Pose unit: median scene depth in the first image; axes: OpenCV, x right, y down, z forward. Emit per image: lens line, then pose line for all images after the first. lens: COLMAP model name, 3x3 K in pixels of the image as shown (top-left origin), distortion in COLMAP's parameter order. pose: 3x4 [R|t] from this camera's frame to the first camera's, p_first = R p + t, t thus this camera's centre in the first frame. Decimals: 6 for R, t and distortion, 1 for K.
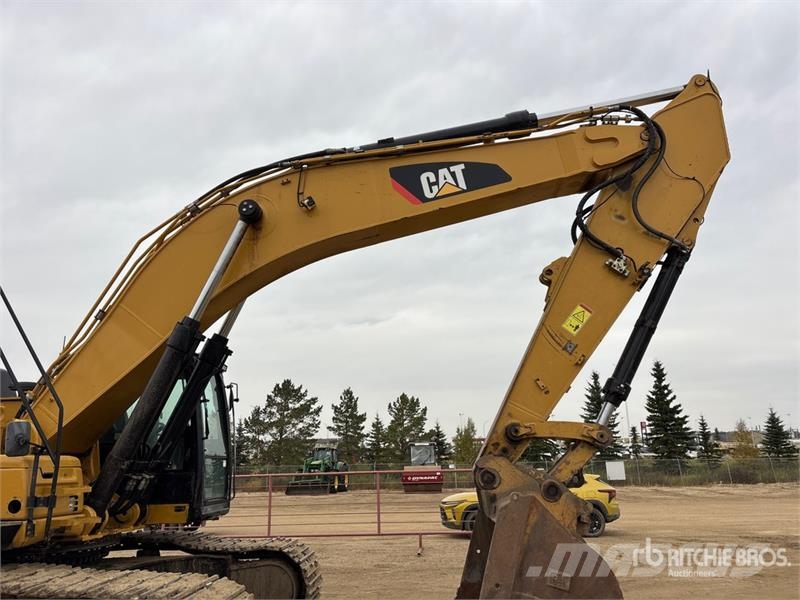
lens RADIAL K [[645.4, 0, 400.0], [0, 645.4, 300.0], [0, 0, 1]] dist [0.011579, 0.000500]
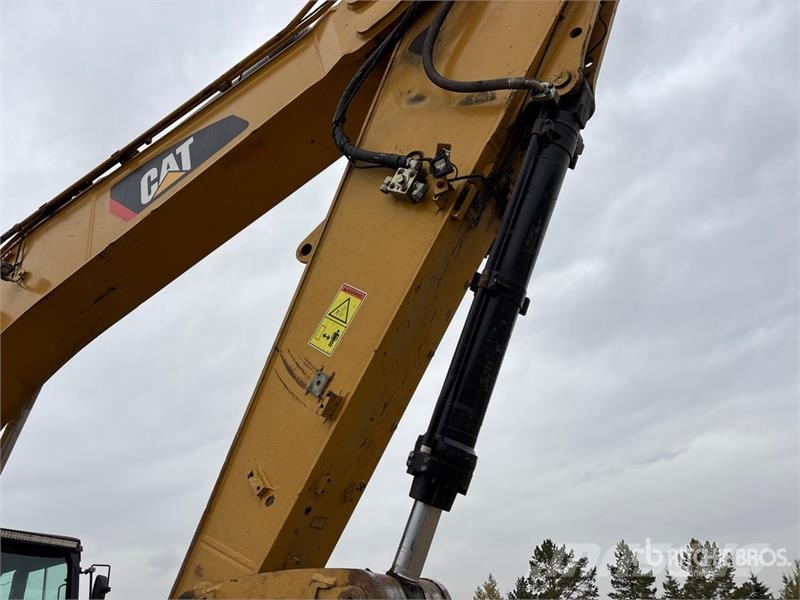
lens RADIAL K [[614.5, 0, 414.5], [0, 614.5, 300.4], [0, 0, 1]] dist [0.041232, -0.008088]
pose [[0.875166, -0.289929, -0.387332, 0.089902], [0.183320, 0.939583, -0.289098, 0.027544], [0.447749, 0.182003, 0.875440, 0.118857]]
